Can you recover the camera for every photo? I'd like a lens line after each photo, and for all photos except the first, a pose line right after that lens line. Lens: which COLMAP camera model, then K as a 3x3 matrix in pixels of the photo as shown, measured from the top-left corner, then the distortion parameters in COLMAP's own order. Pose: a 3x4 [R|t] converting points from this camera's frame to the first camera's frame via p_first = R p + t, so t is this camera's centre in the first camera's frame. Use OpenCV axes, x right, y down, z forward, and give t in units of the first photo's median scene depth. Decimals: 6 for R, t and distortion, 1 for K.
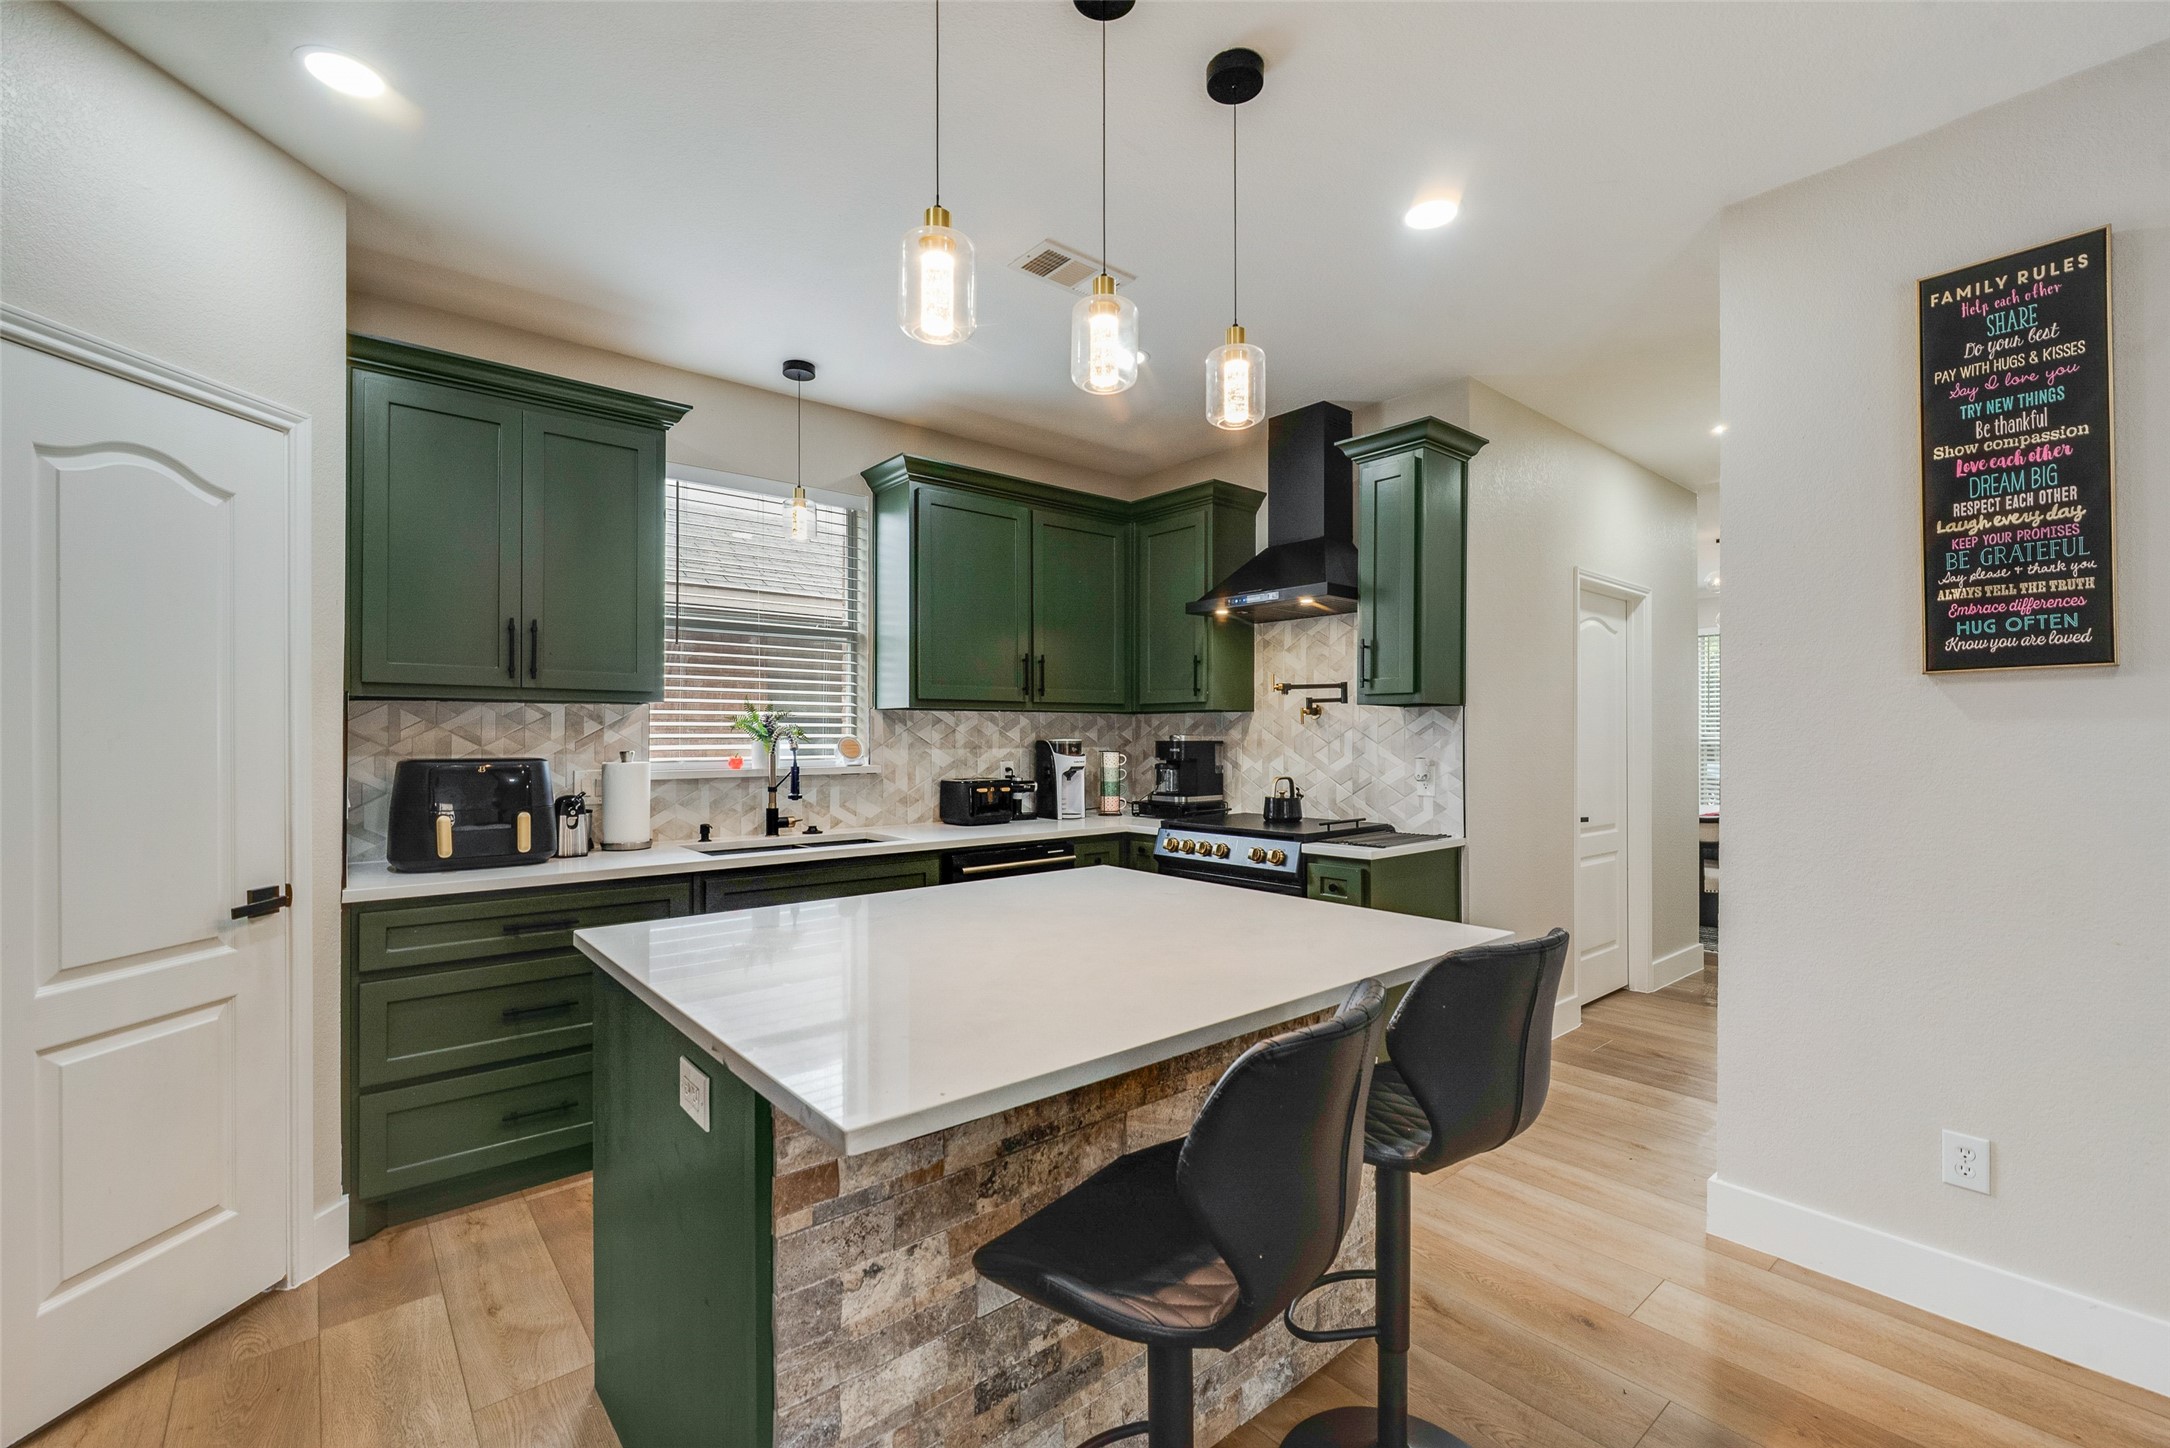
lens RADIAL K [[919.2, 0, 1089.2], [0, 919.2, 737.9], [0, 0, 1]] dist [-0.002442, -0.000872]
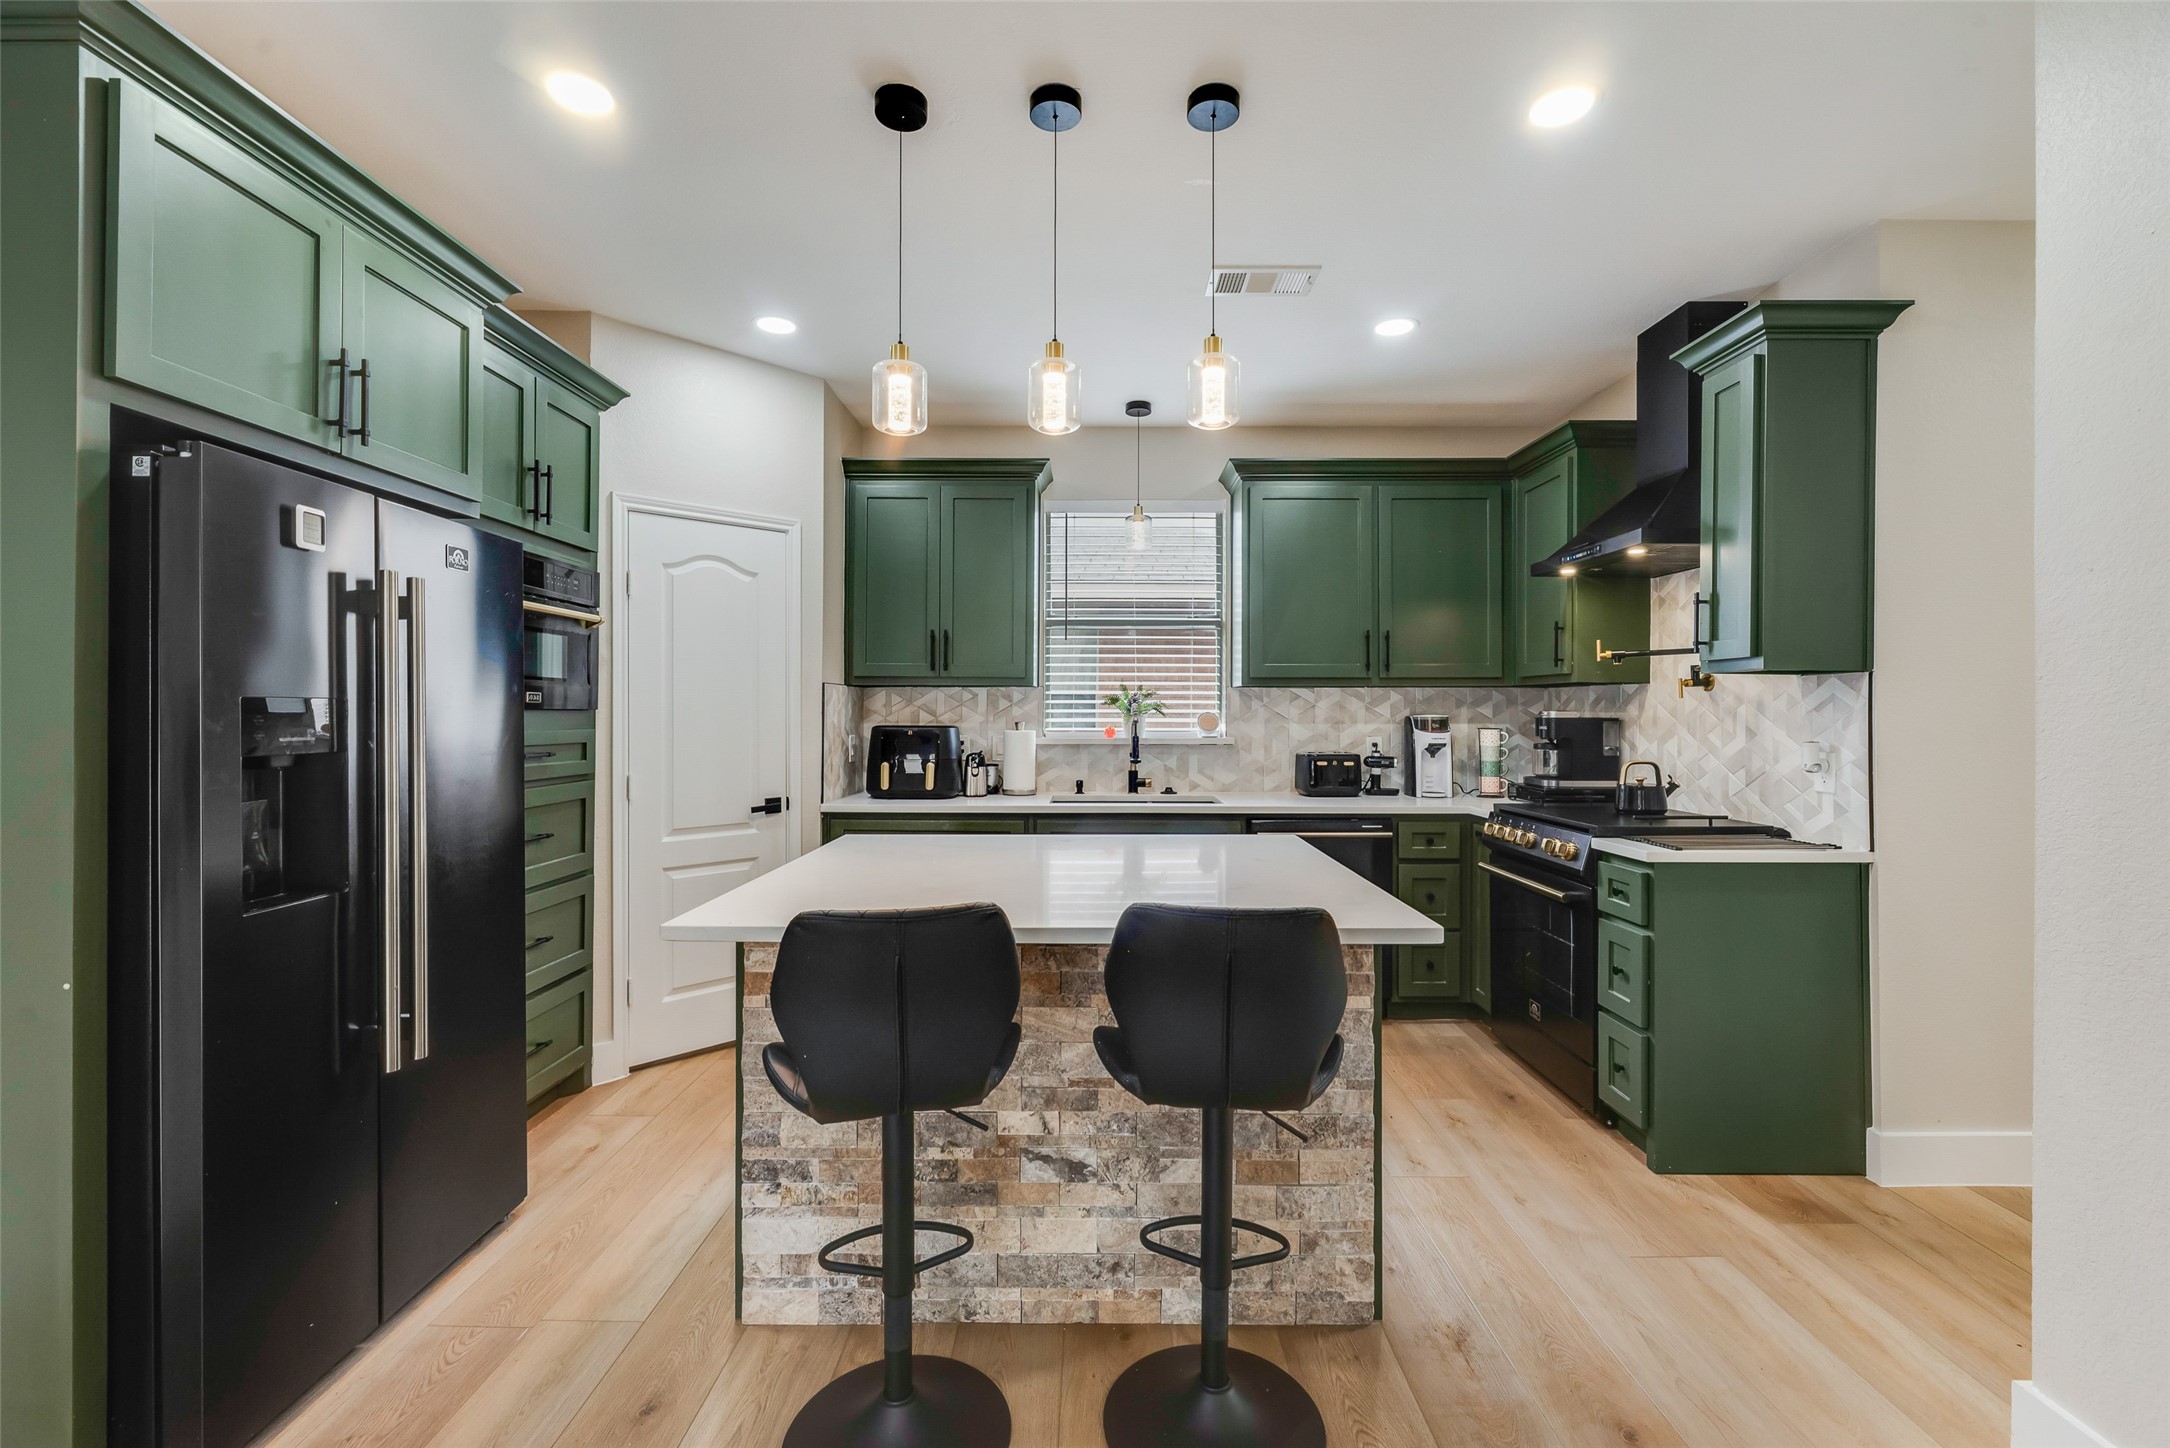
lens RADIAL K [[919.2, 0, 1091.2], [0, 919.2, 706.1], [0, 0, 1]] dist [-0.002442, -0.000872]
pose [[0.761010, -0.001234, -0.648739, 0.385794], [-0.004273, 0.999967, -0.006914, 0.000132], [0.648726, 0.008034, 0.760979, 0.038288]]
